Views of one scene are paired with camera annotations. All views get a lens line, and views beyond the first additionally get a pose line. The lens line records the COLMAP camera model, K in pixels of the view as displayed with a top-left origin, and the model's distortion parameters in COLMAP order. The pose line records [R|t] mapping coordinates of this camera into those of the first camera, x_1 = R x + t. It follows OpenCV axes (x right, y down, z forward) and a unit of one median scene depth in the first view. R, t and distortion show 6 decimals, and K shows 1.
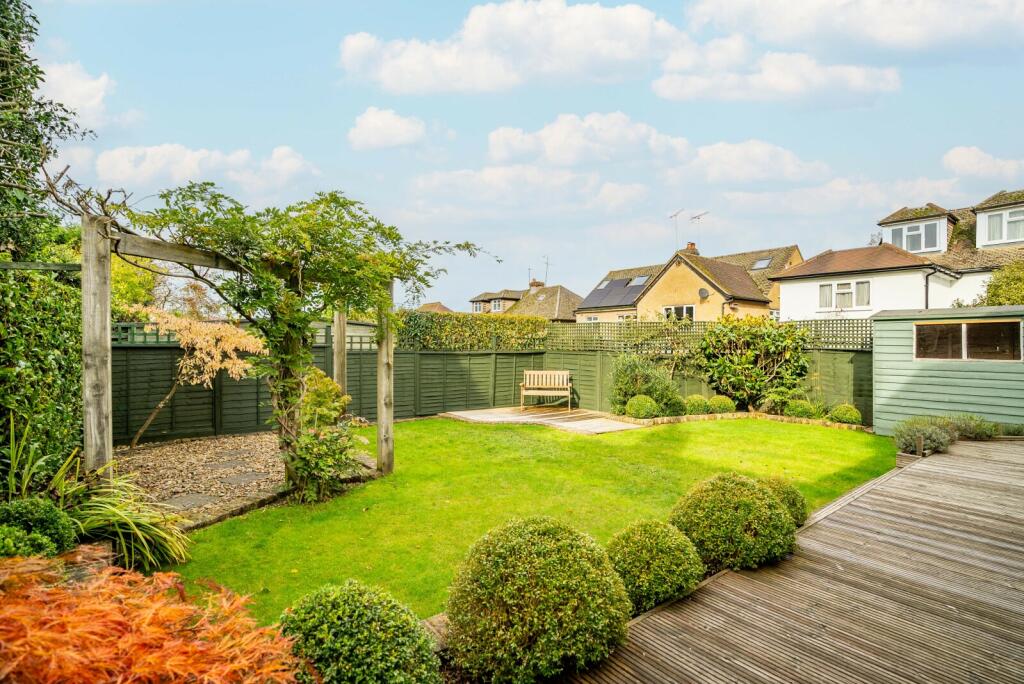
lens RADIAL K [[485.2, 0, 530.7], [0, 485.2, 340.9], [0, 0, 1]] dist [-0.068643, 0.033777]
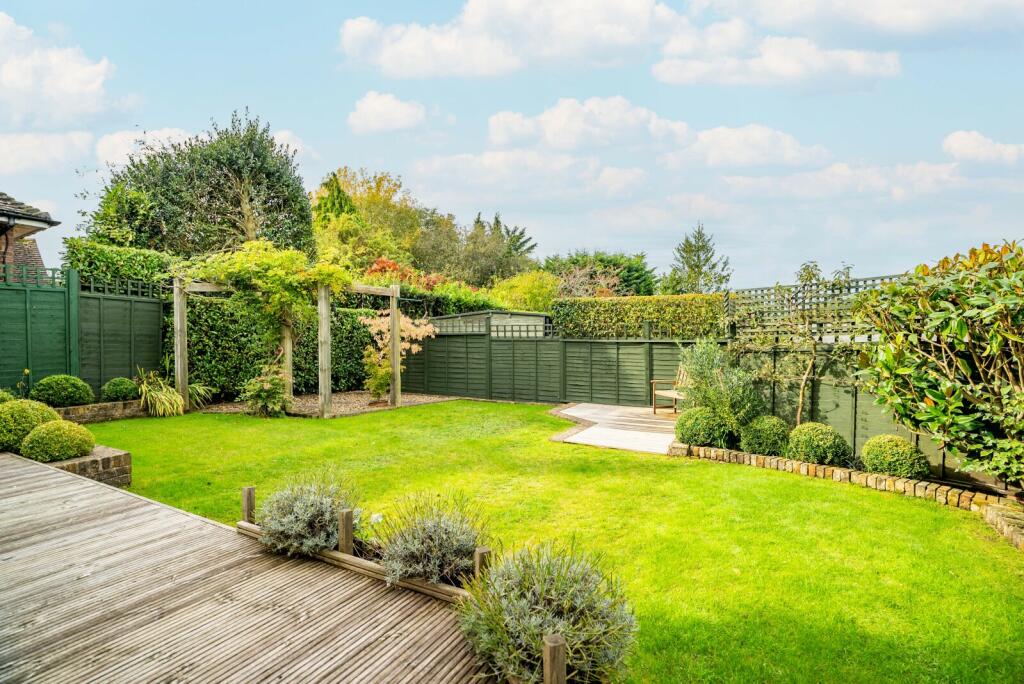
lens RADIAL K [[477.4, 0, 512.0], [0, 477.4, 342.0], [0, 0, 1]] dist [-0.076671, 0.027159]
pose [[0.393534, 0.001341, -0.919309, 0.646547], [0.003555, 0.999989, 0.002980, 0.024282], [0.919303, -0.004441, 0.393525, 0.514291]]
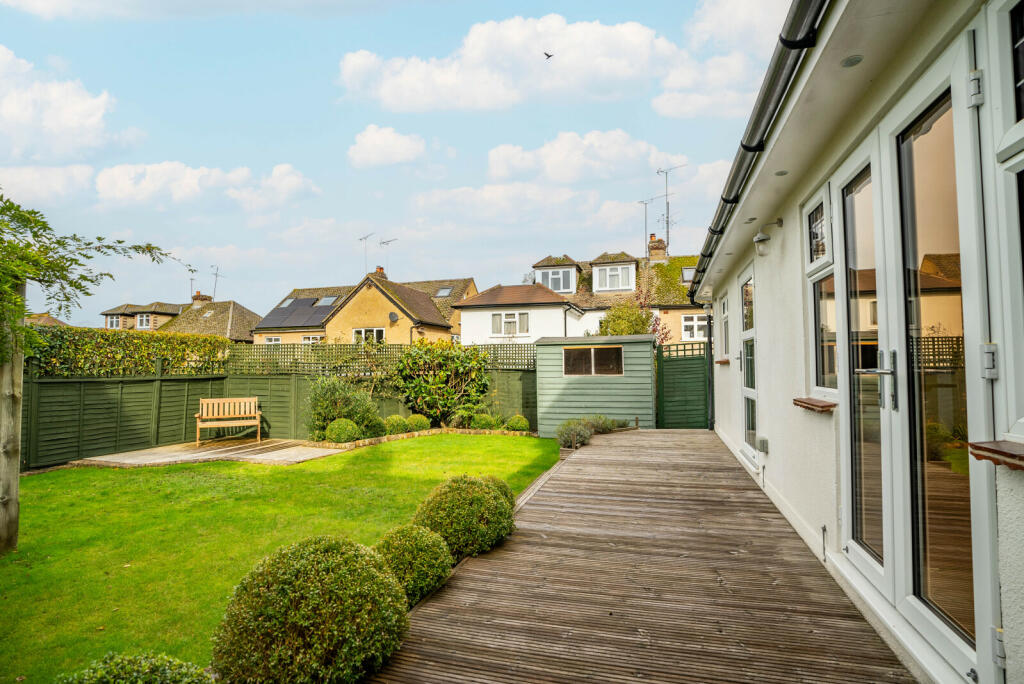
lens RADIAL K [[485.2, 0, 530.7], [0, 485.2, 340.9], [0, 0, 1]] dist [-0.068643, 0.033777]
pose [[0.805073, 0.018469, 0.592888, -0.047400], [0.009488, 0.998986, -0.044004, 0.001498], [-0.593100, 0.041052, 0.804082, -0.016311]]
